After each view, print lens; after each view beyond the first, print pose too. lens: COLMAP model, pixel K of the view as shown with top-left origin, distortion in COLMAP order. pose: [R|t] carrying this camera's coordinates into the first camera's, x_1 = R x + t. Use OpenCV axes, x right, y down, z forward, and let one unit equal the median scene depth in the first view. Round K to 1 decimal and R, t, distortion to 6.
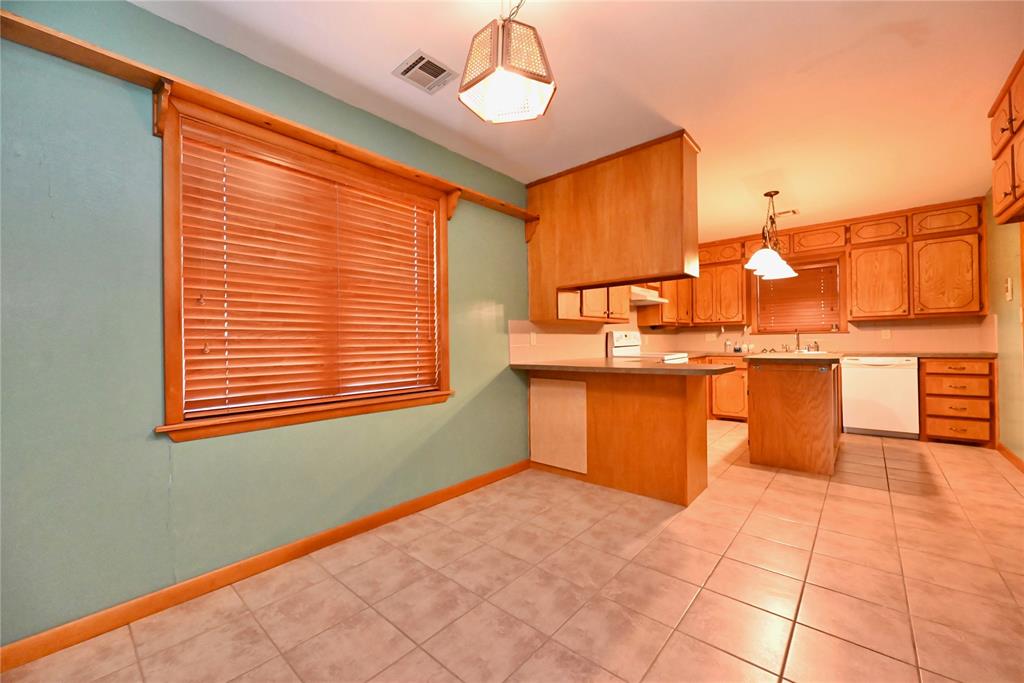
lens RADIAL K [[401.9, 0, 514.7], [0, 401.9, 341.9], [0, 0, 1]] dist [-0.000309, 0.000378]
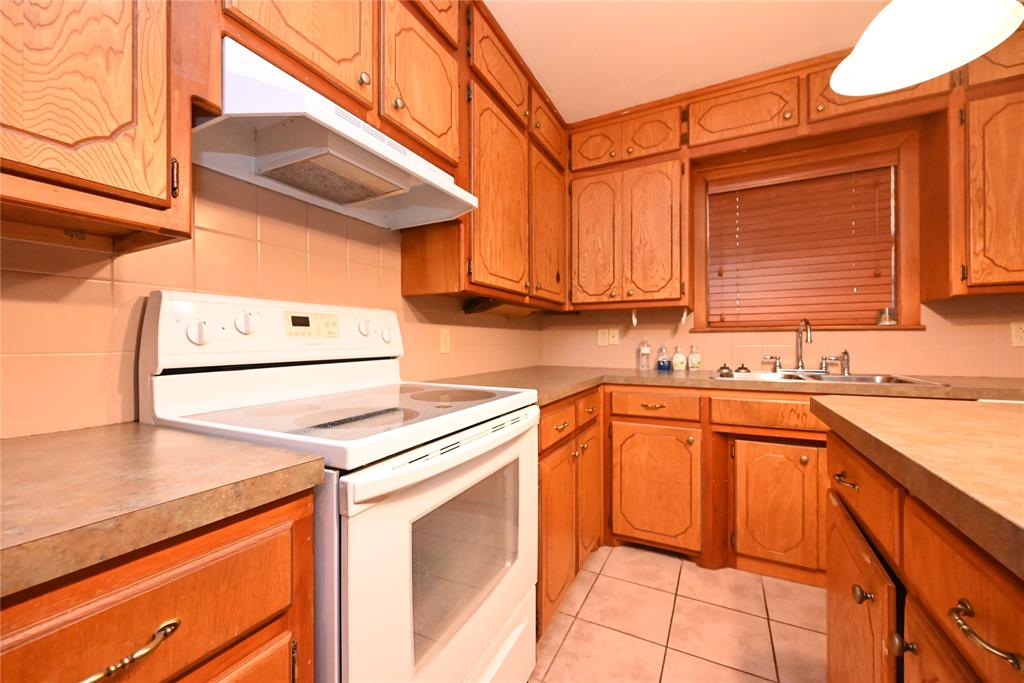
lens RADIAL K [[401.9, 0, 516.2], [0, 401.9, 345.3], [0, 0, 1]] dist [-0.000309, 0.000378]
pose [[0.970167, 0.011931, 0.242145, 0.306959], [-0.012819, 0.999916, 0.002091, -0.002062], [-0.242100, -0.005133, 0.970238, 0.648359]]
